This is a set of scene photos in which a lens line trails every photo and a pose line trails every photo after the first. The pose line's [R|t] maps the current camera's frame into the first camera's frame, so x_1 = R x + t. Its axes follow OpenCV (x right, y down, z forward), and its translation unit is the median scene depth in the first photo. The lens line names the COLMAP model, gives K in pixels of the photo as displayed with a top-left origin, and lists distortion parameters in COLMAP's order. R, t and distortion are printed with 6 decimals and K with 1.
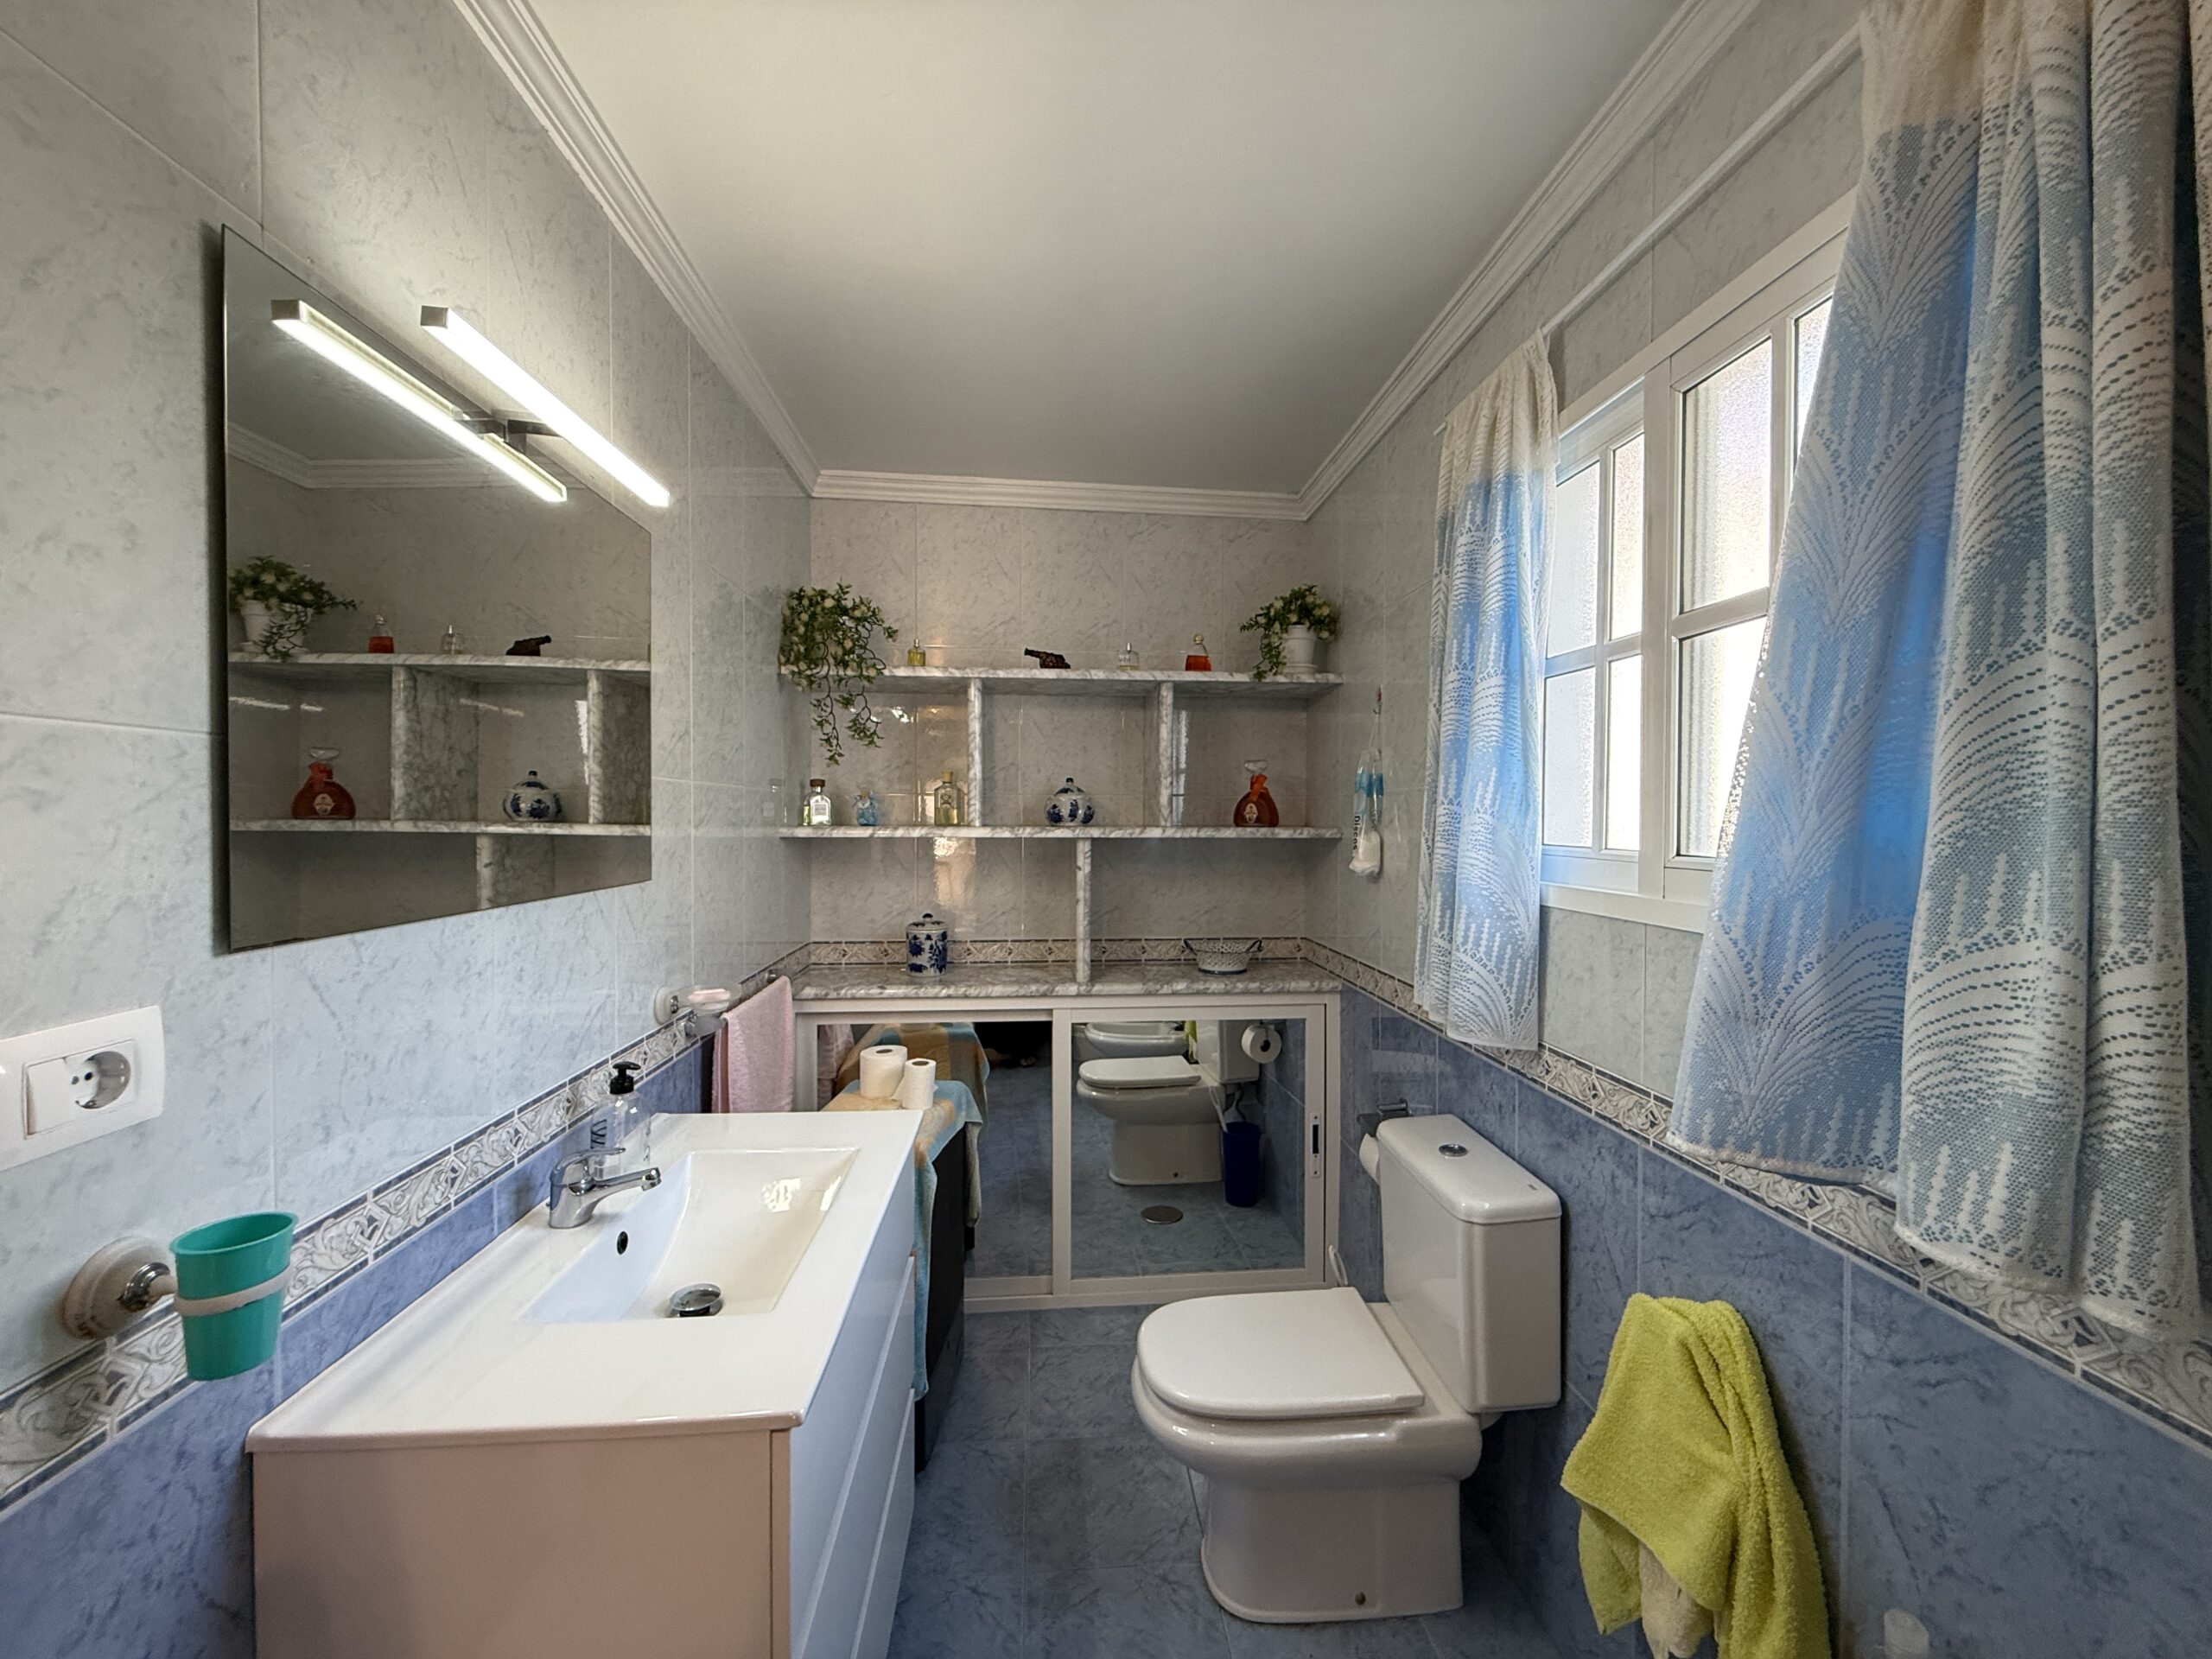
lens RADIAL K [[879.5, 0, 1102.6], [0, 879.5, 830.7], [0, 0, 1]] dist [-0.000513, 0.000133]
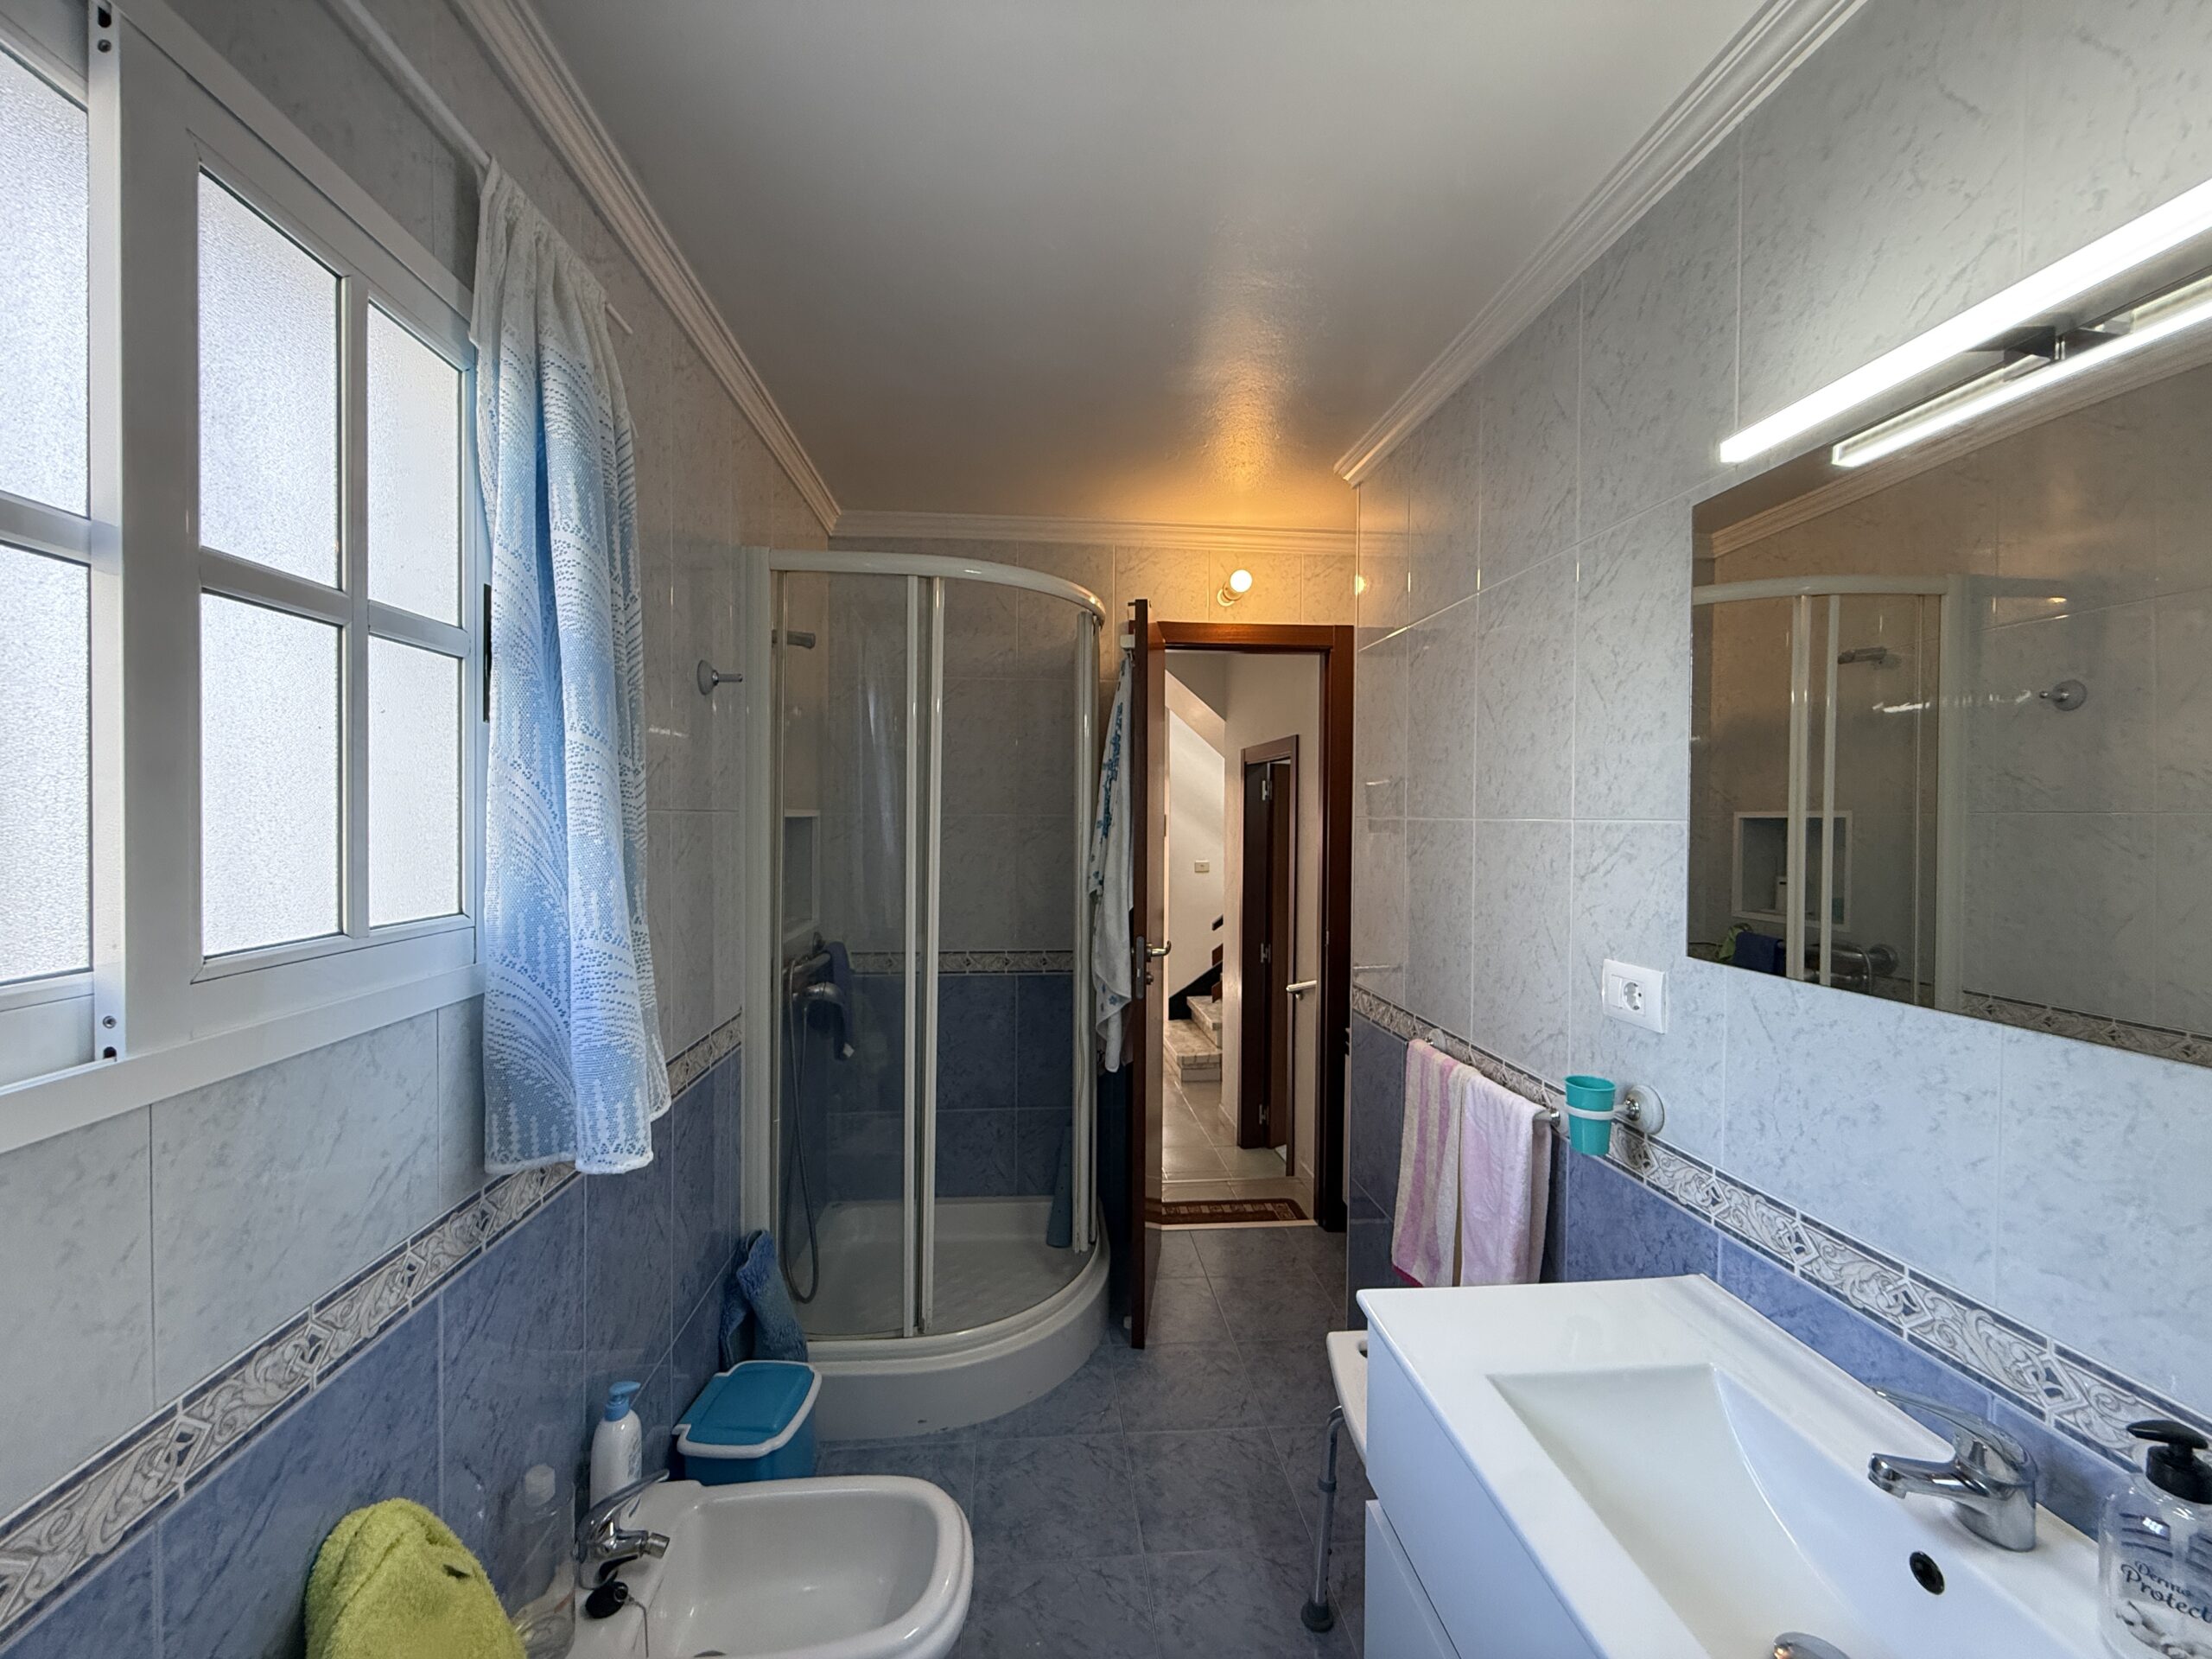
lens RADIAL K [[879.5, 0, 1102.6], [0, 879.5, 830.7], [0, 0, 1]] dist [-0.000513, 0.000133]
pose [[-0.999789, -0.011028, -0.017308, 0.064848], [-0.011639, 0.999299, 0.035589, -0.079904], [0.016904, 0.035783, -0.999217, 1.515129]]
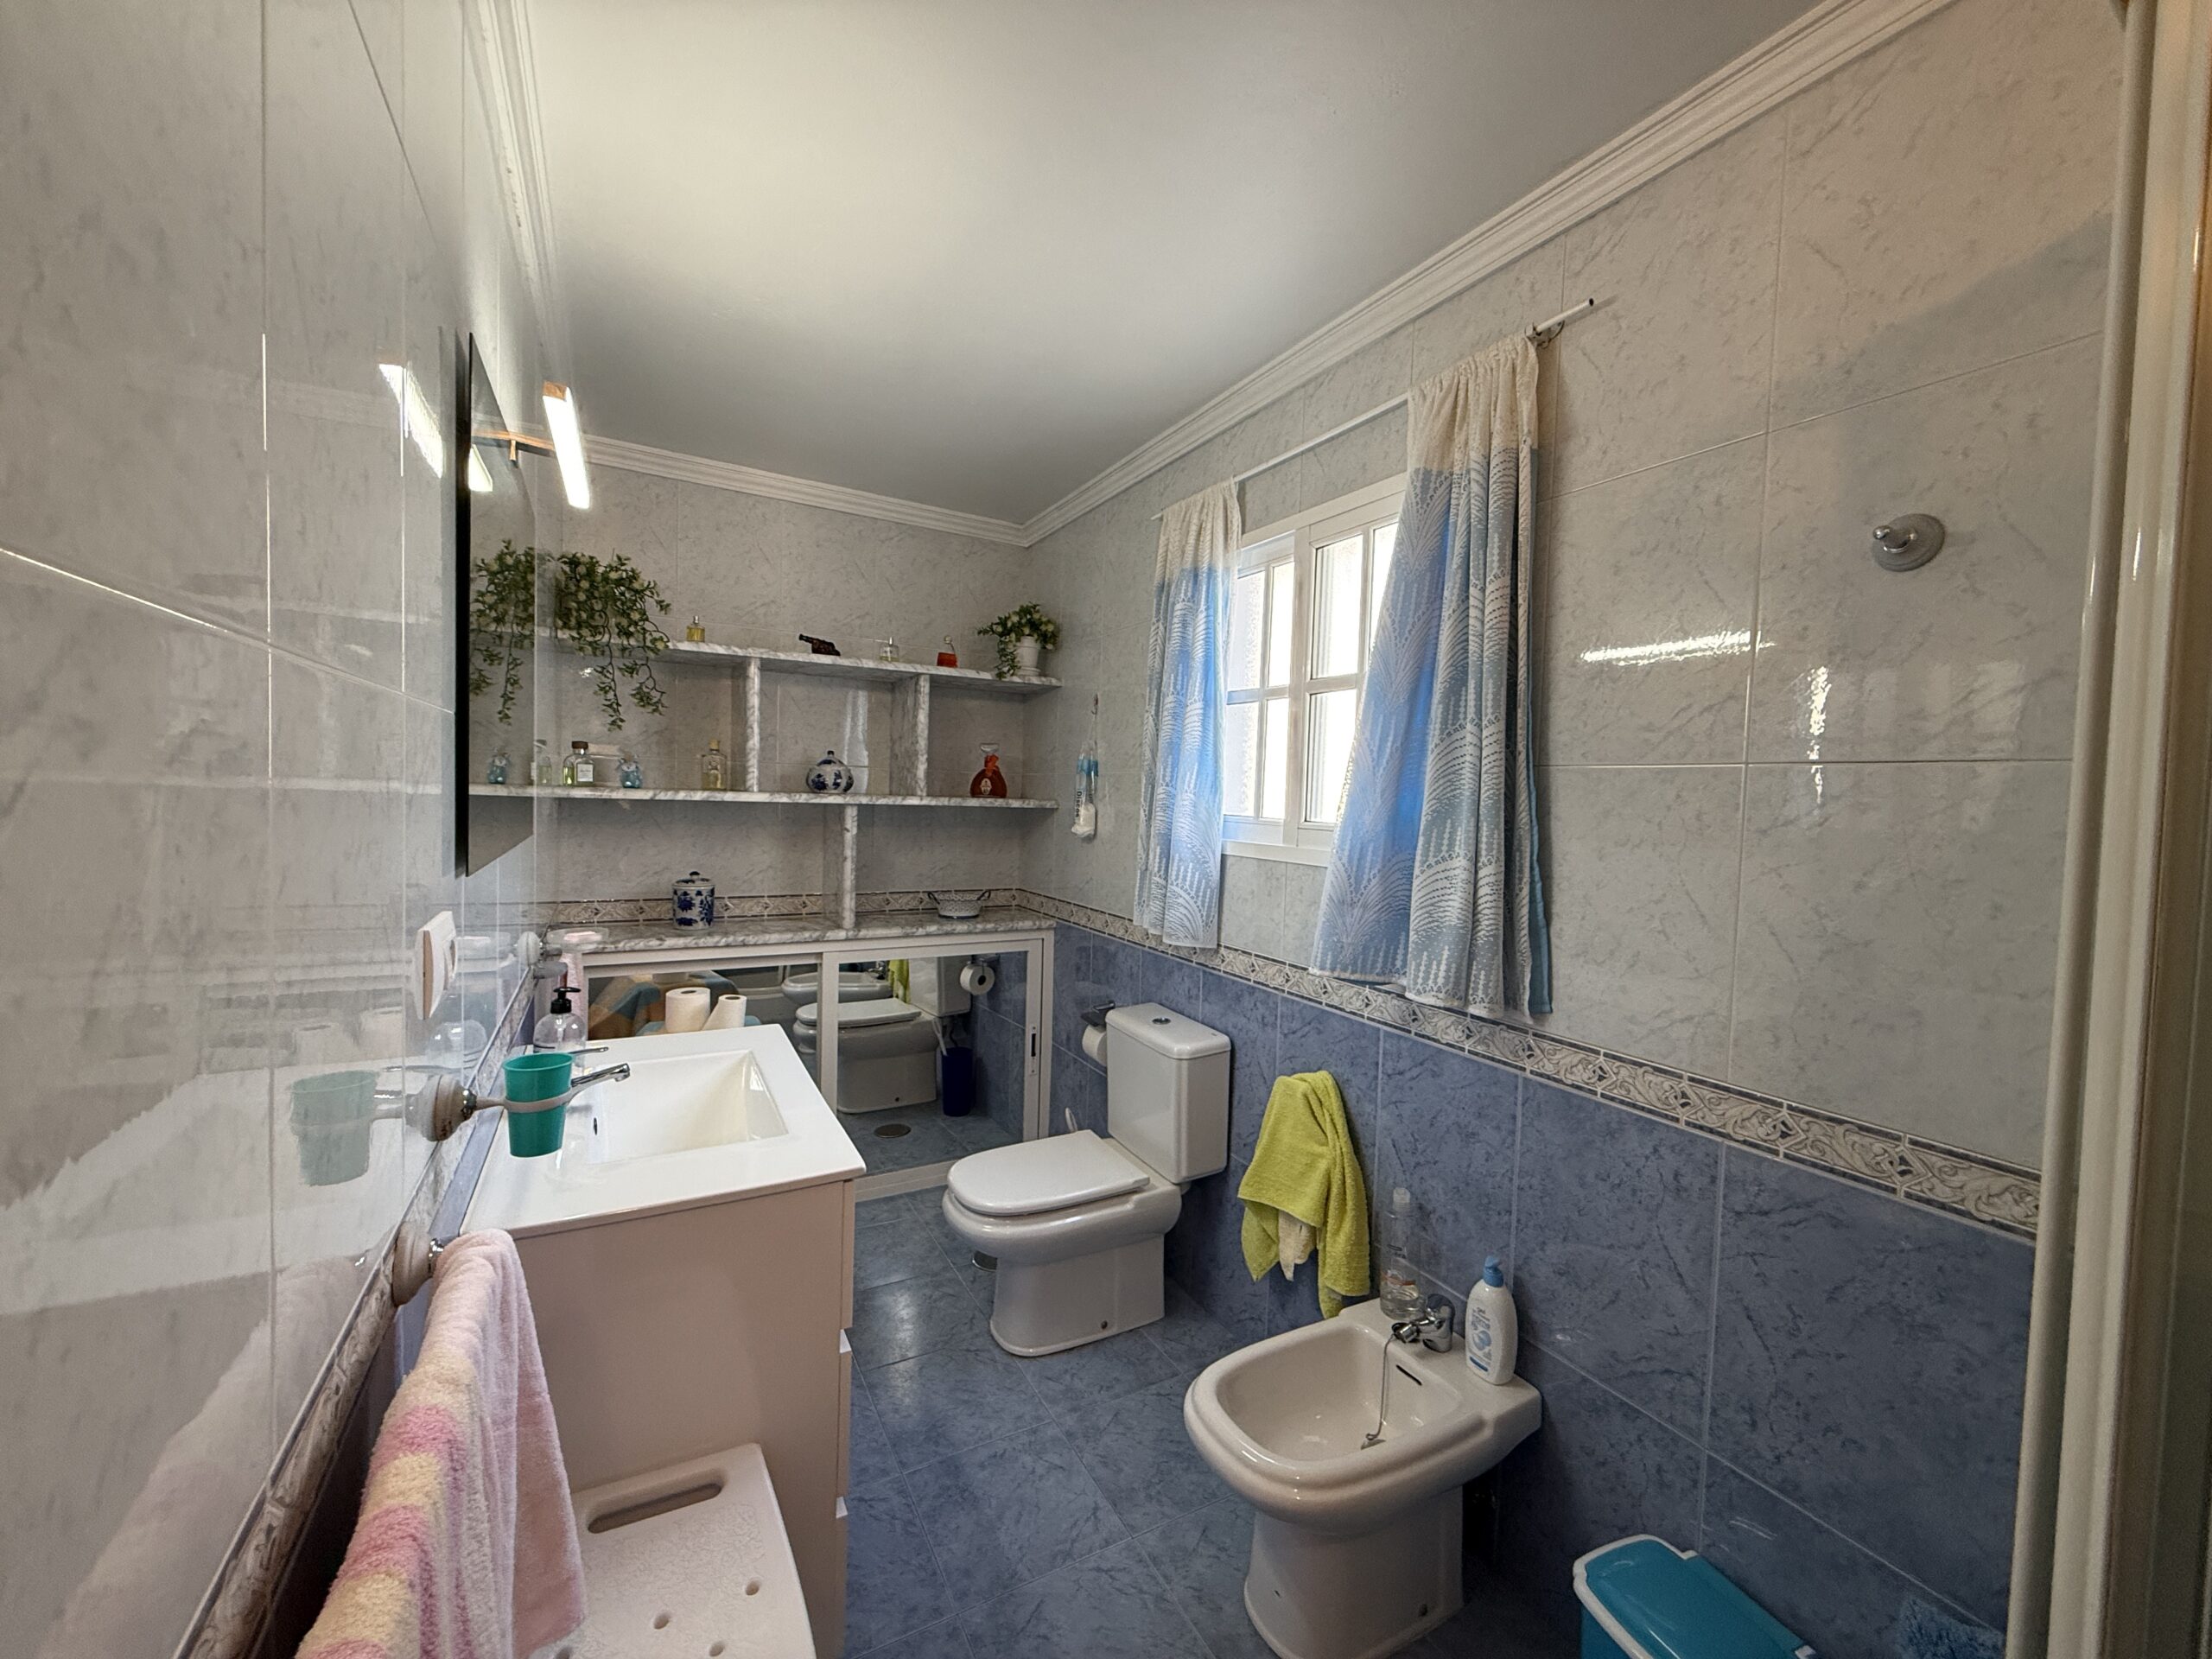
lens RADIAL K [[879.5, 0, 1102.6], [0, 879.5, 830.7], [0, 0, 1]] dist [-0.000513, 0.000133]
pose [[0.910950, 0.007689, 0.412445, -0.386422], [-0.021534, 0.999349, 0.028931, 0.005187], [-0.411954, -0.035237, 0.910523, -0.371350]]
